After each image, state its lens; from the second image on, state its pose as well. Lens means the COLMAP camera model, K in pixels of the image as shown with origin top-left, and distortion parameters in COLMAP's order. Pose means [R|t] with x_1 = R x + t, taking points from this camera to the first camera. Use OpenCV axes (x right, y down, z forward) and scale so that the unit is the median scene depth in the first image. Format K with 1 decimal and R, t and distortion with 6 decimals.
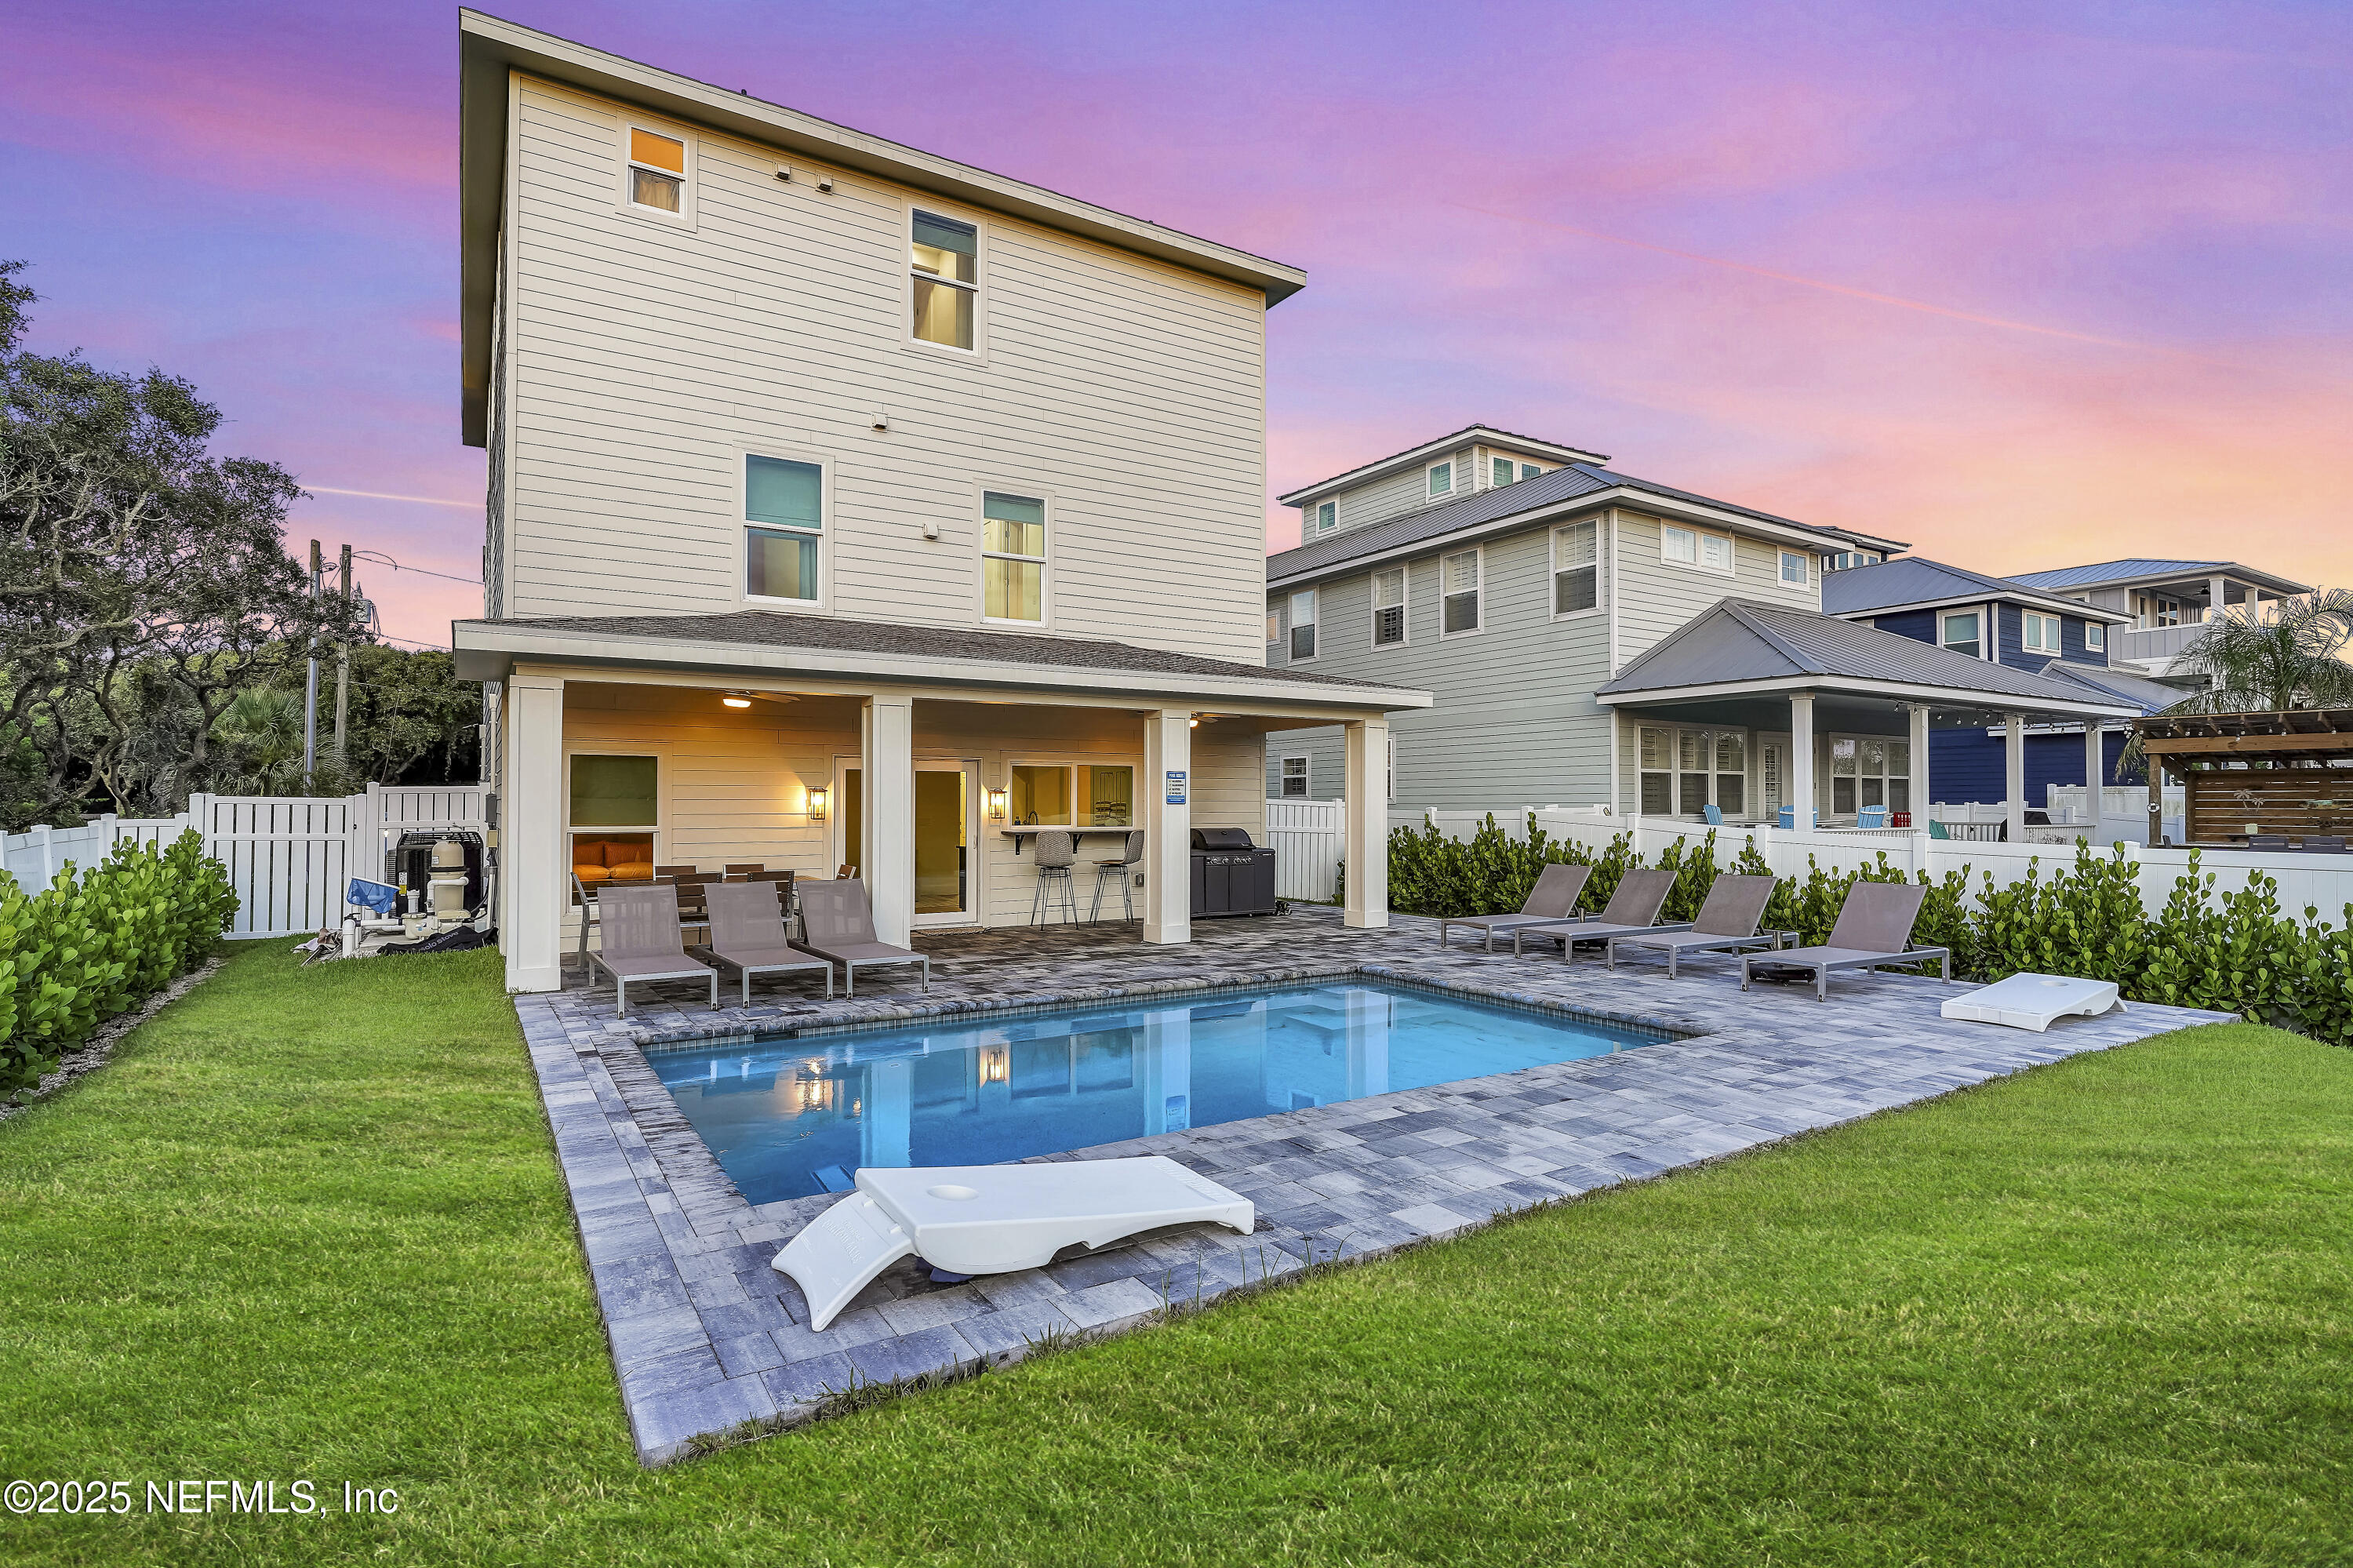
lens RADIAL K [[1139.6, 0, 1179.1], [0, 1139.6, 775.3], [0, 0, 1]] dist [-0.000320, 0.000061]
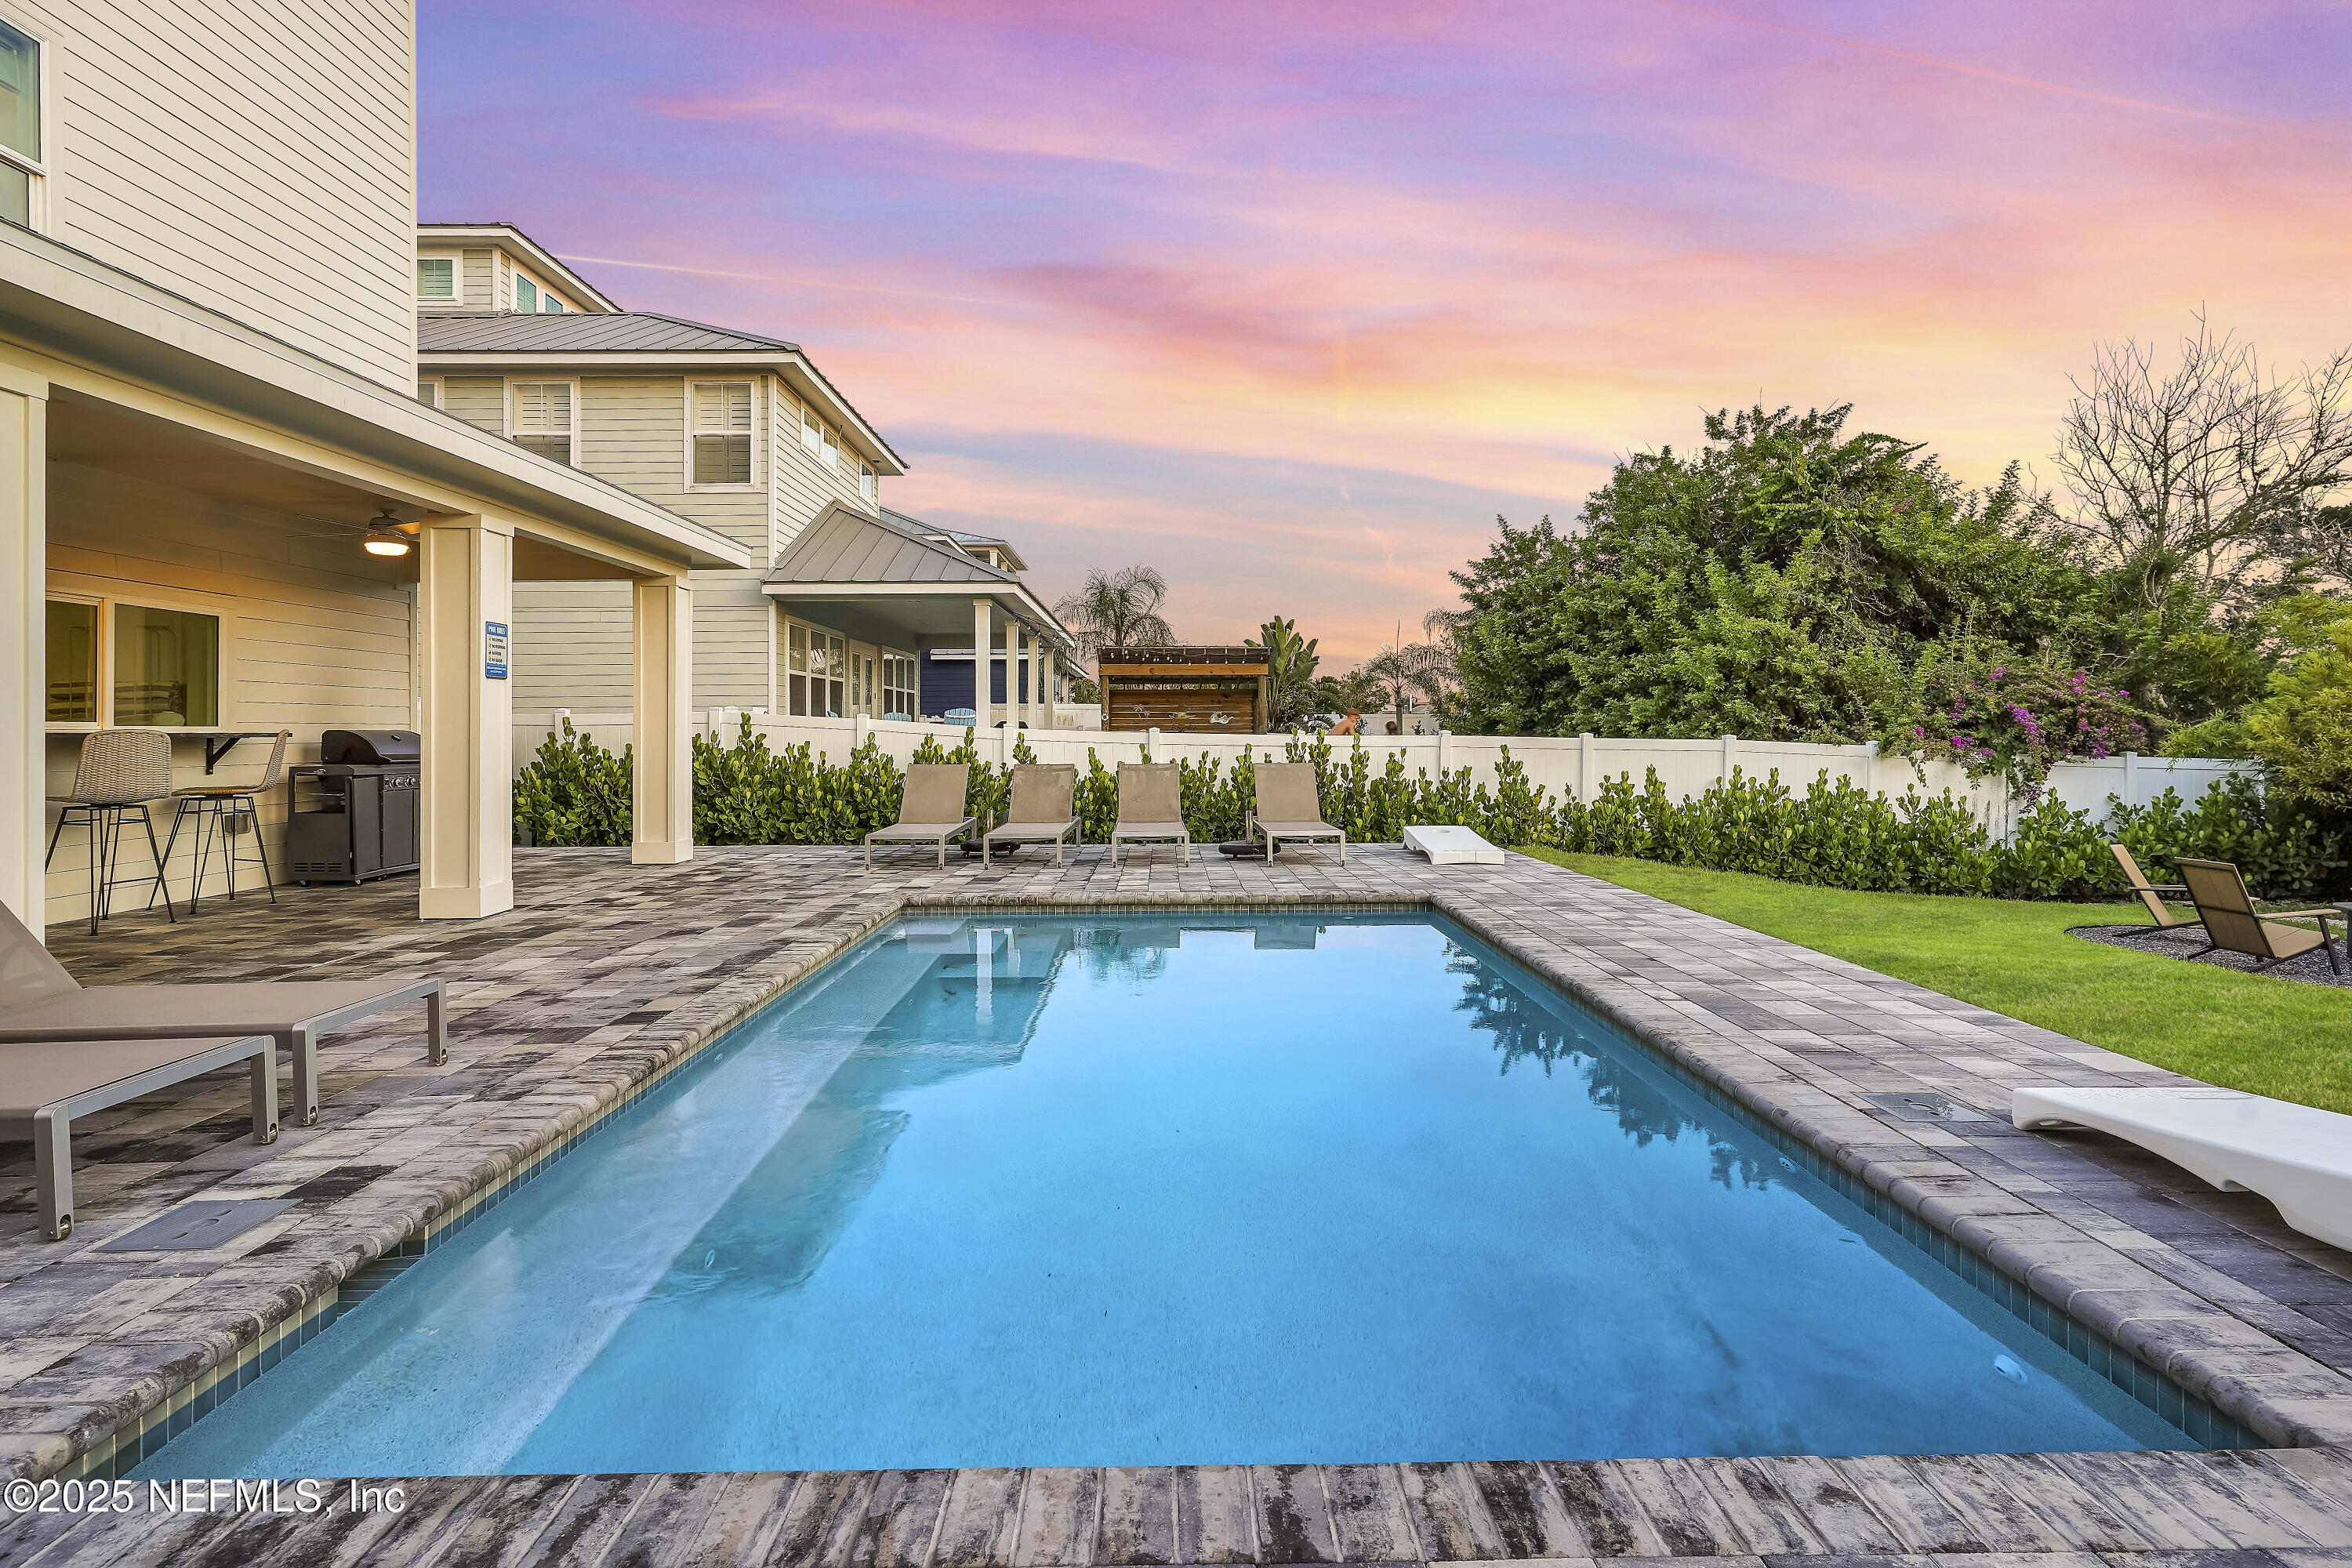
lens RADIAL K [[1137.3, 0, 1173.9], [0, 1137.3, 735.3], [0, 0, 1]] dist [-0.000452, 0.000001]
pose [[0.523621, -0.009025, 0.851904, -0.253024], [-0.015503, 0.999677, 0.020119, 0.029228], [-0.851810, -0.023741, 0.523312, 0.303076]]
